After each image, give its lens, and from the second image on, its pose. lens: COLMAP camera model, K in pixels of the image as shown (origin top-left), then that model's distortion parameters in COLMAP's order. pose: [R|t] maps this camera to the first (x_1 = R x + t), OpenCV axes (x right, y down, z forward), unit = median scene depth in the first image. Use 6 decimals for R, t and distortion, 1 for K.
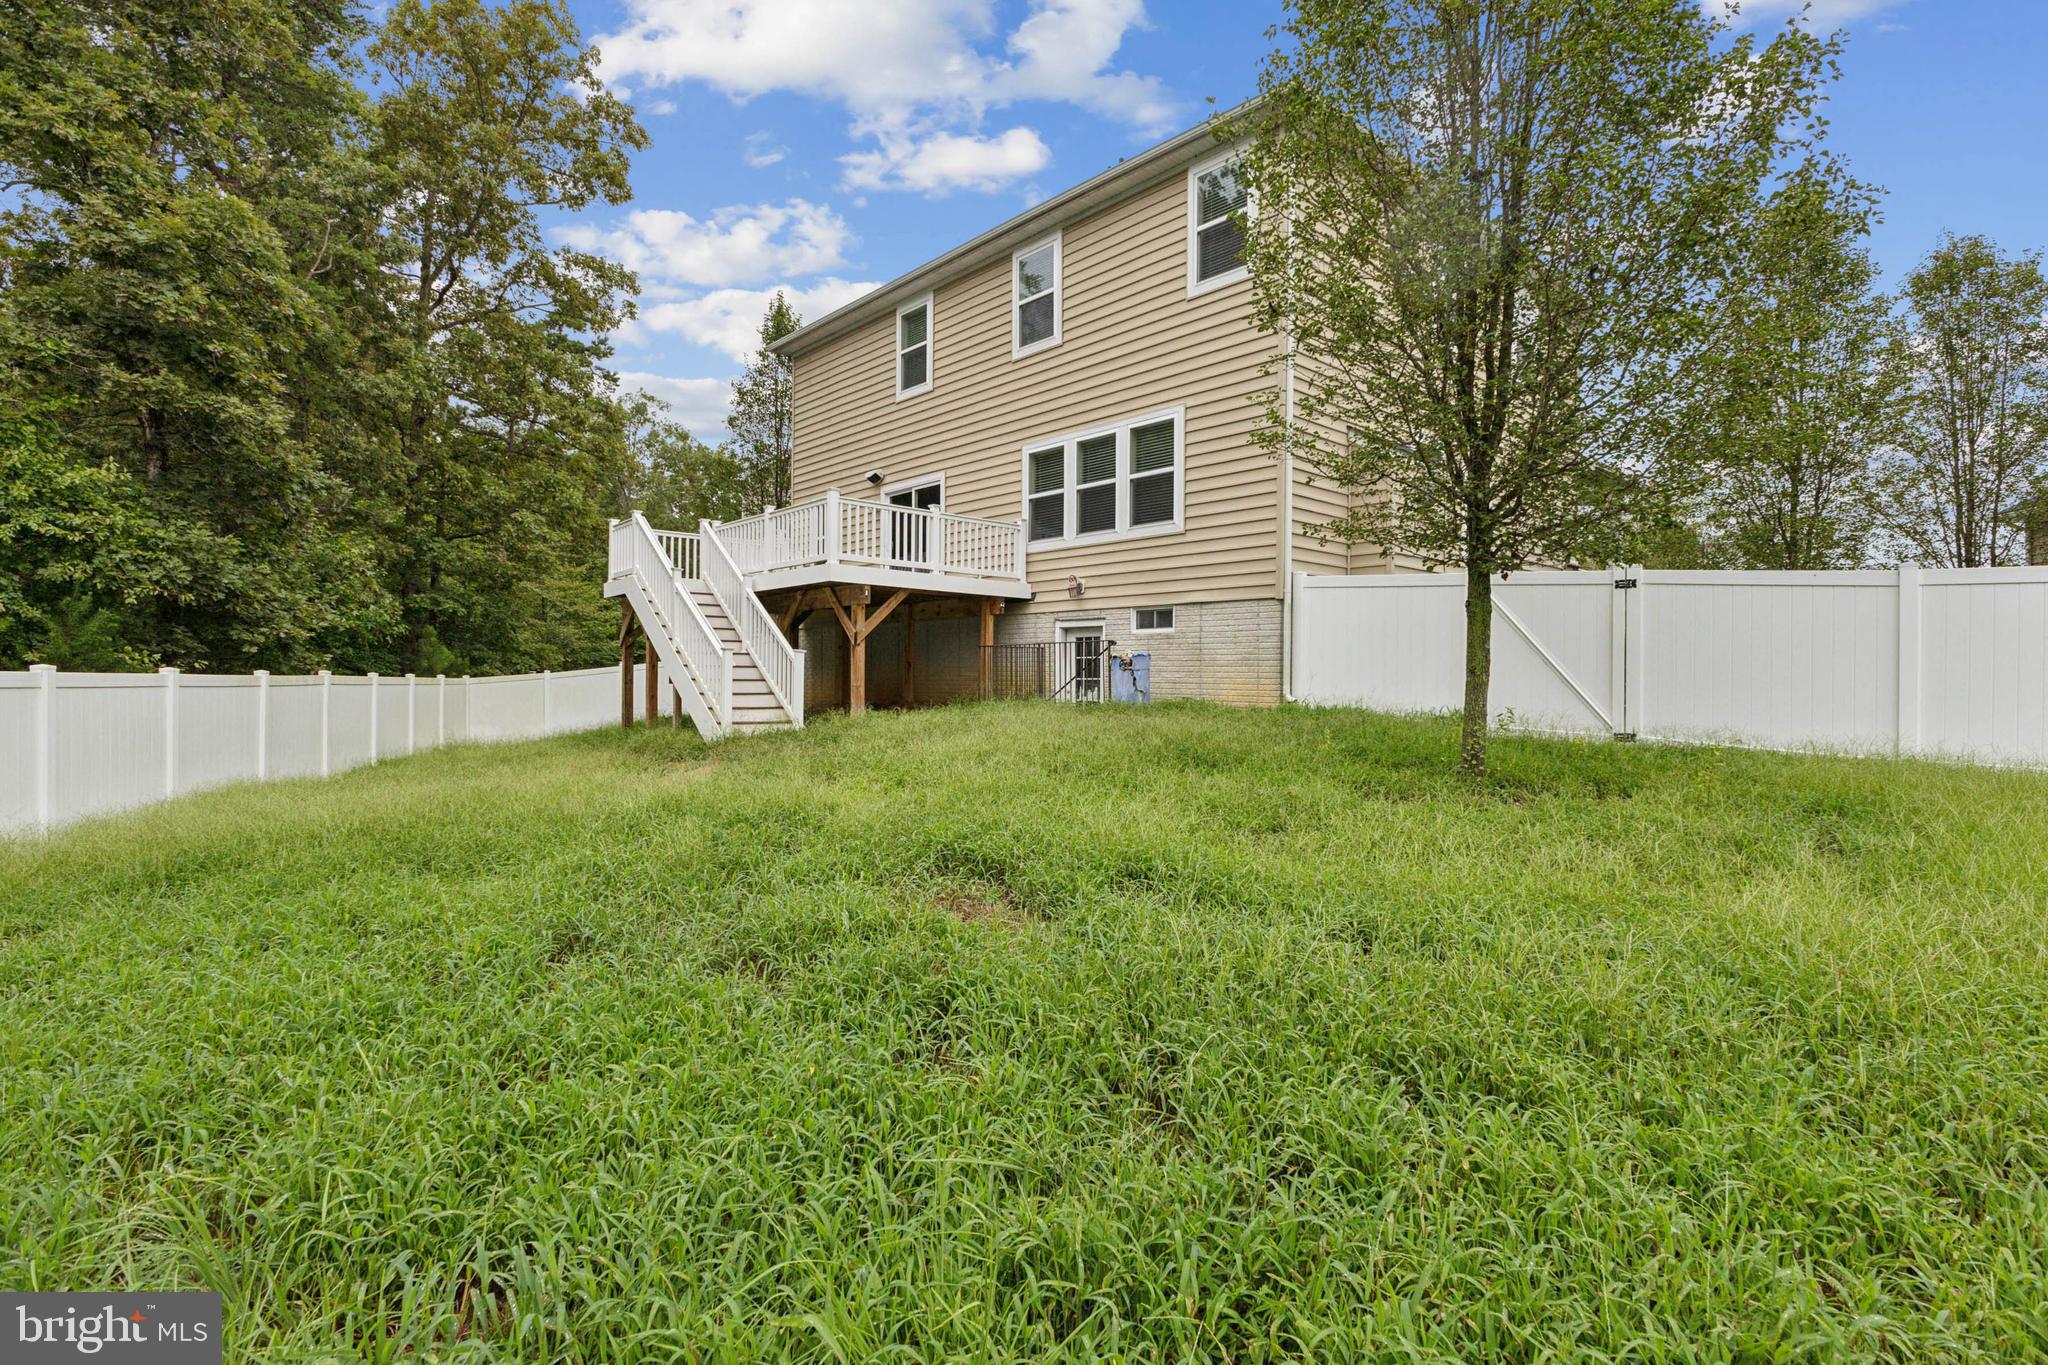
lens RADIAL K [[983.5, 0, 1030.5], [0, 983.5, 678.3], [0, 0, 1]] dist [-0.000422, -0.000480]
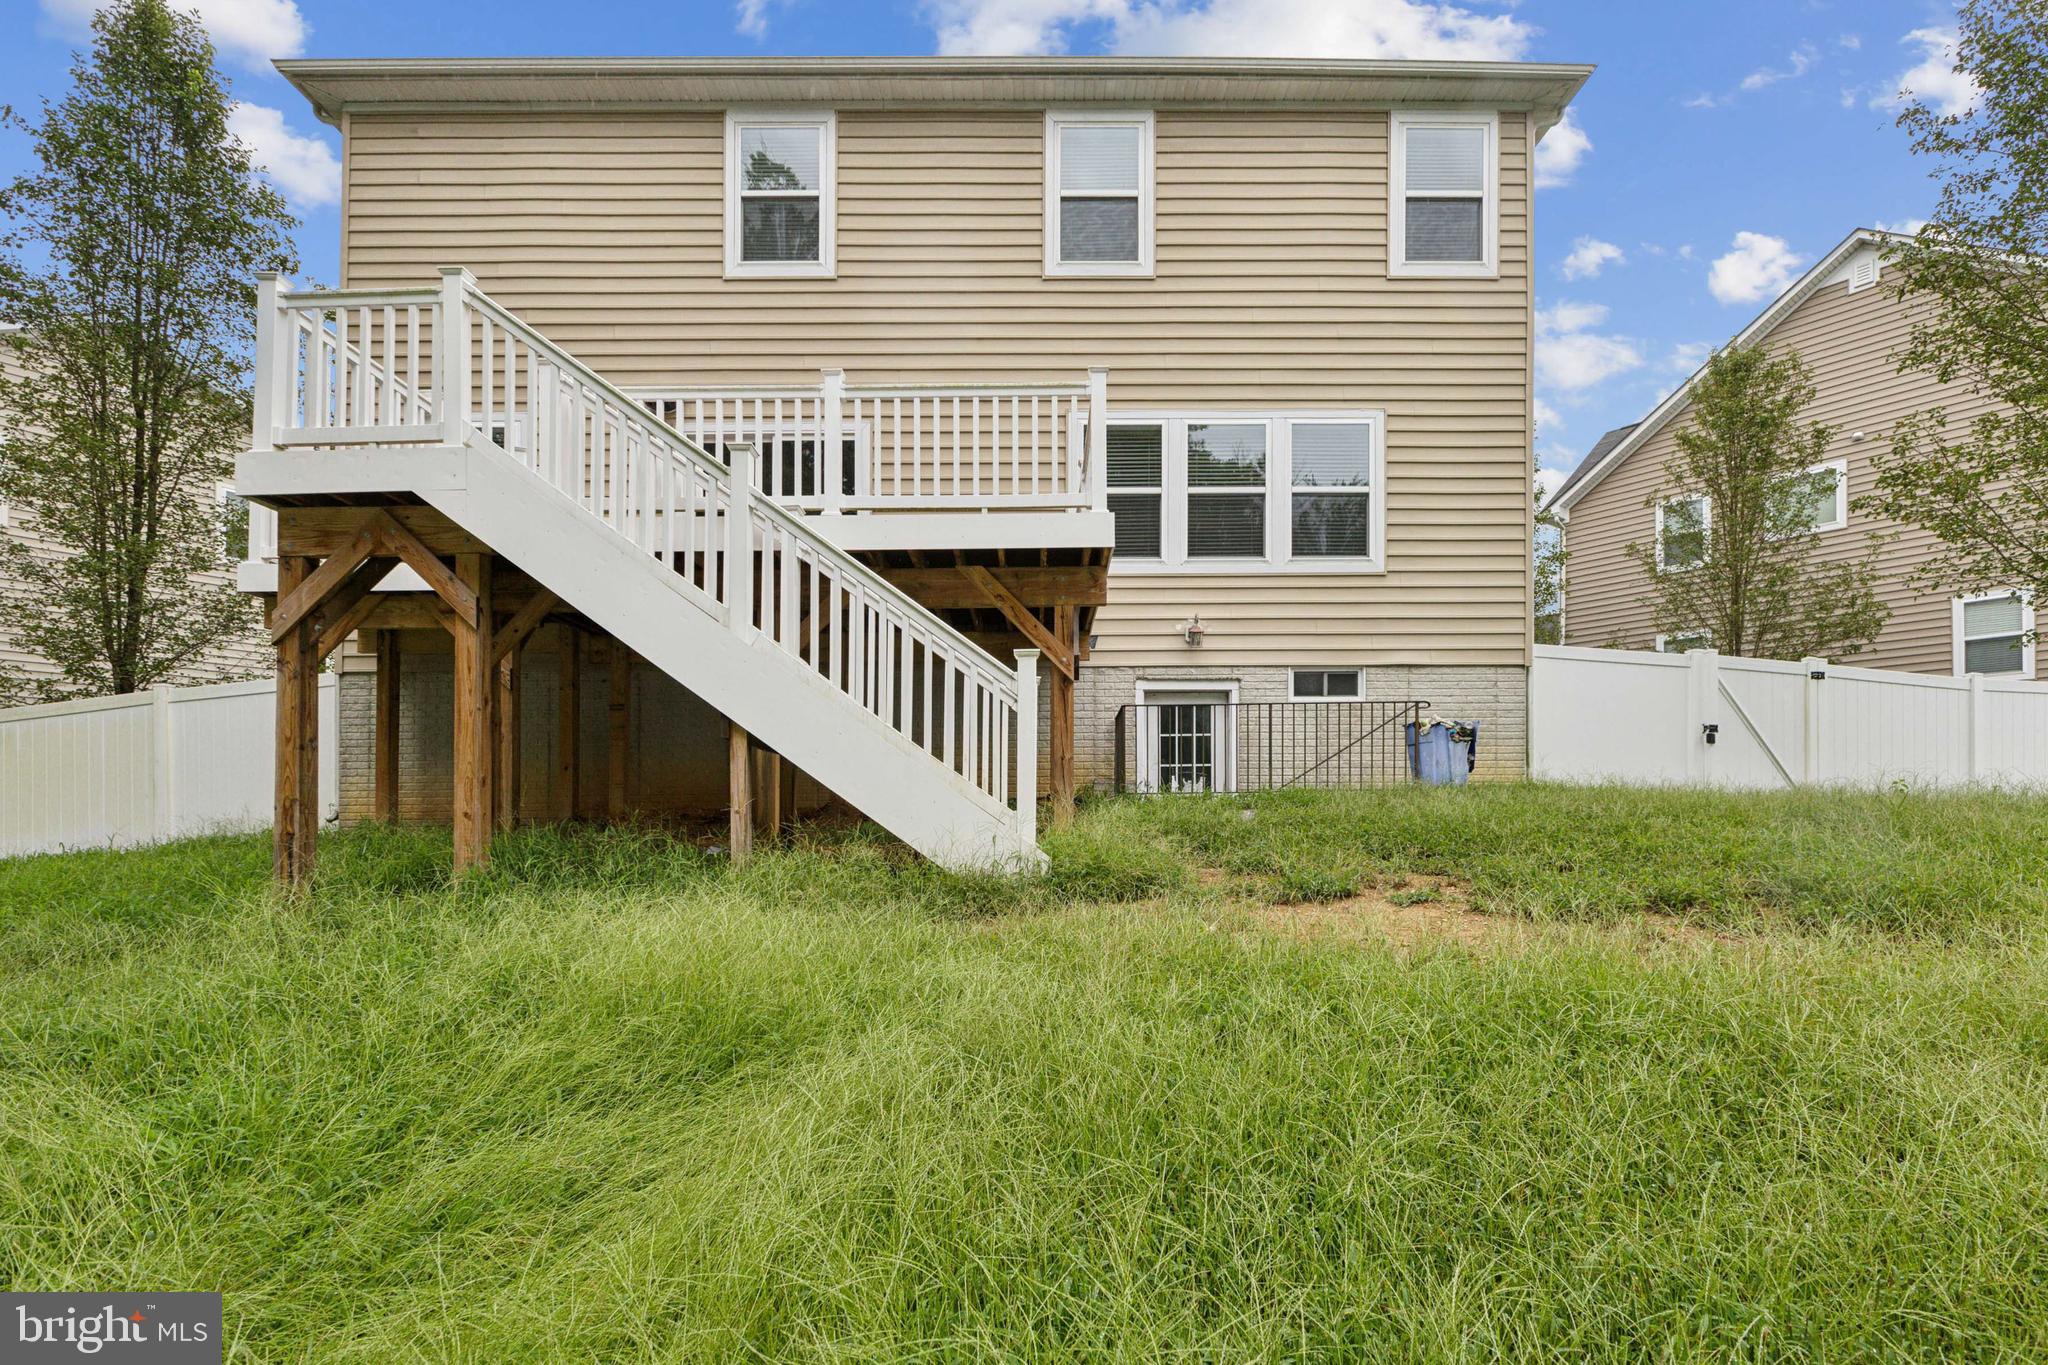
lens RADIAL K [[983.5, 0, 1015.4], [0, 983.5, 744.5], [0, 0, 1]] dist [-0.000422, -0.000480]
pose [[0.677171, 0.002874, 0.735821, -0.539089], [0.002279, 0.999979, -0.006002, -0.009144], [-0.735823, 0.005741, 0.677150, 0.608008]]
